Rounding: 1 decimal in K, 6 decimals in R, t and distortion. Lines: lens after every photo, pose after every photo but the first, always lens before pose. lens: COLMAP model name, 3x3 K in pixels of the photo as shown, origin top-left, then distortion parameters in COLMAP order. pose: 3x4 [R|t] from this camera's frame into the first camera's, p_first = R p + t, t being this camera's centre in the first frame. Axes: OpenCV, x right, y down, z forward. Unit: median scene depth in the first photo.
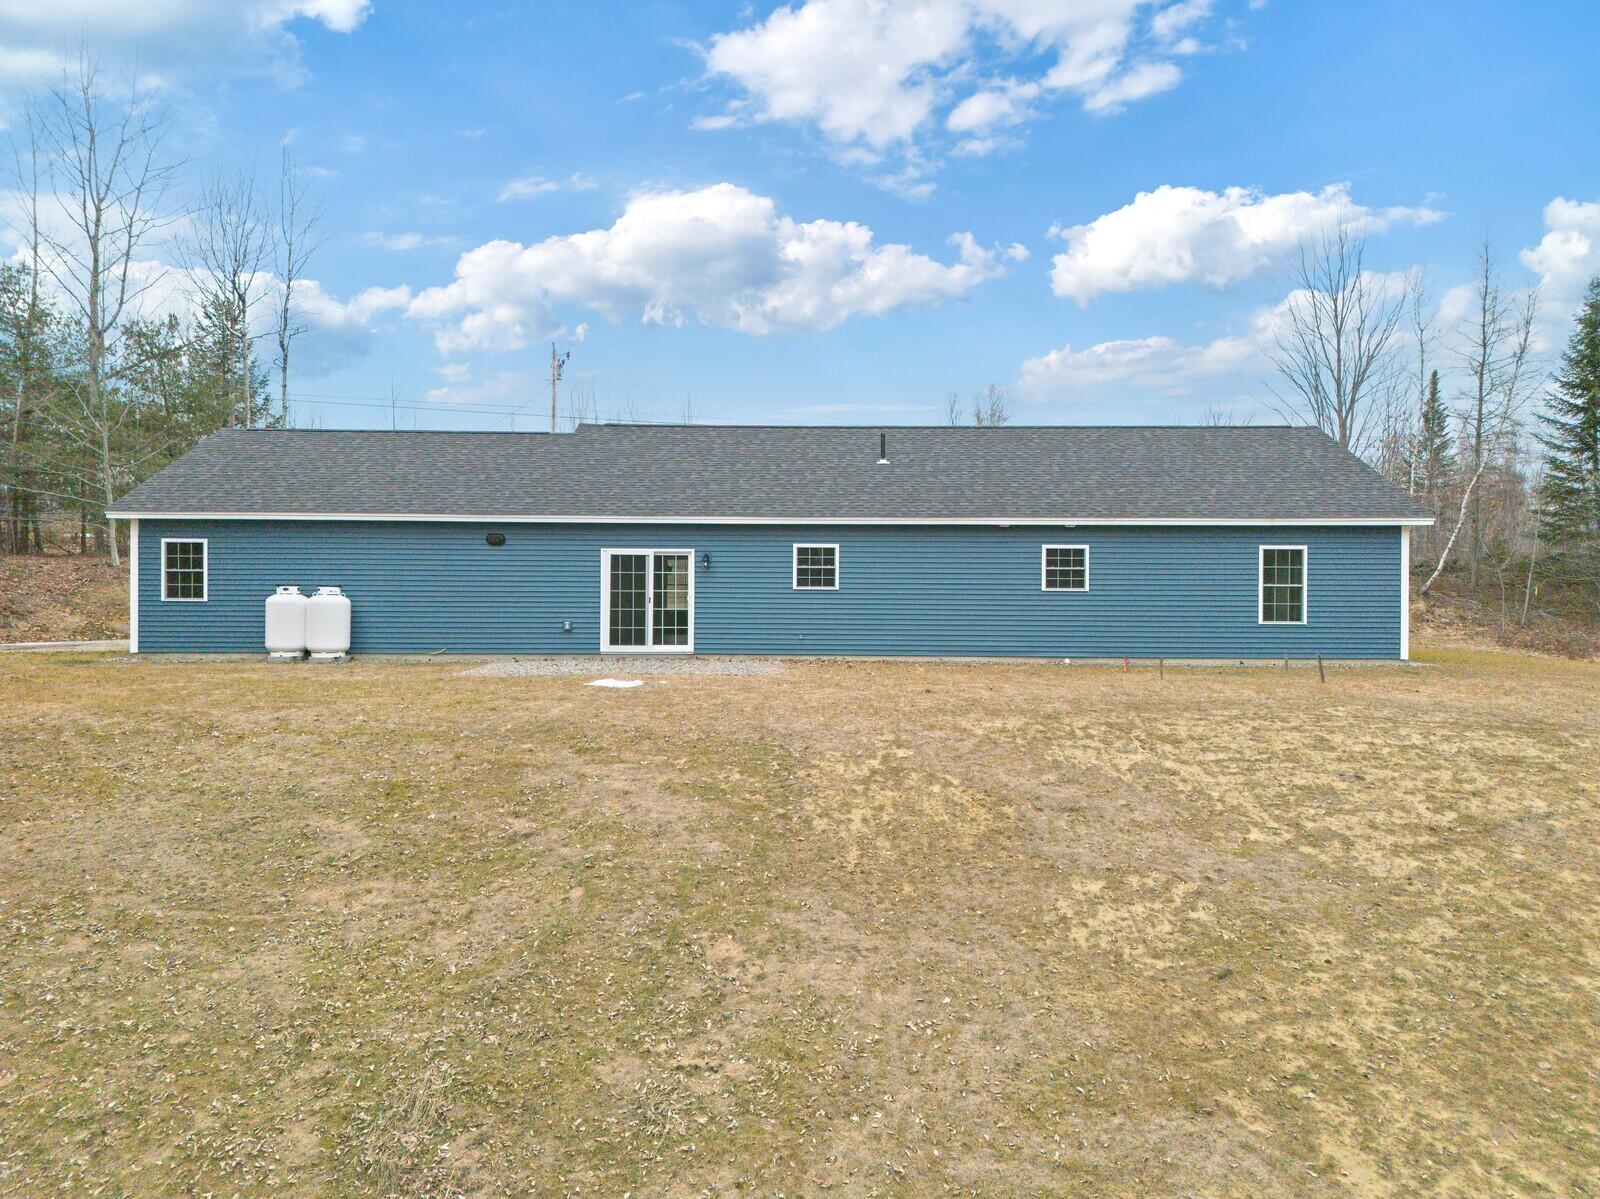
lens RADIAL K [[1137.5, 0, 809.6], [0, 1137.5, 595.6], [0, 0, 1]] dist [0.013753, -0.015535]
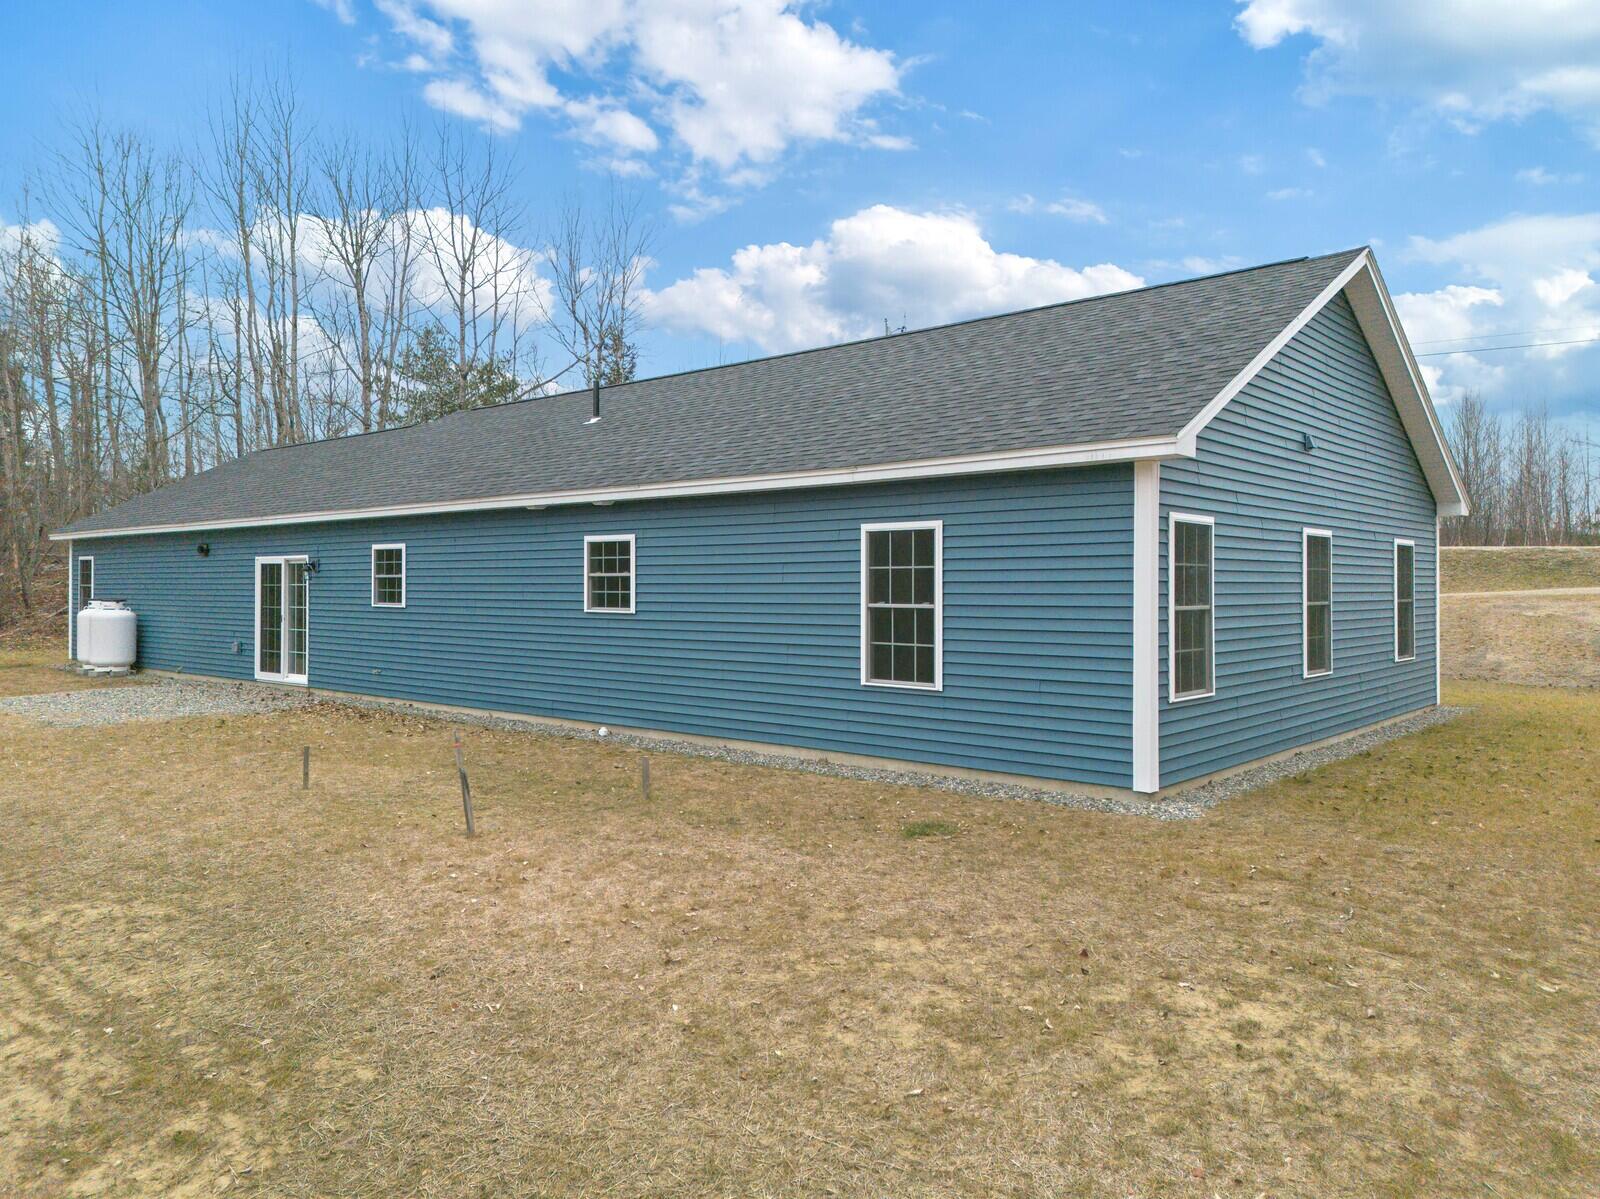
lens RADIAL K [[1137.5, 0, 800.6], [0, 1137.5, 597.6], [0, 0, 1]] dist [0.013753, -0.015535]
pose [[0.775150, 0.002580, -0.631771, 0.678422], [0.000560, 0.999988, 0.004770, -0.014639], [0.631776, -0.004051, 0.775140, 0.603644]]
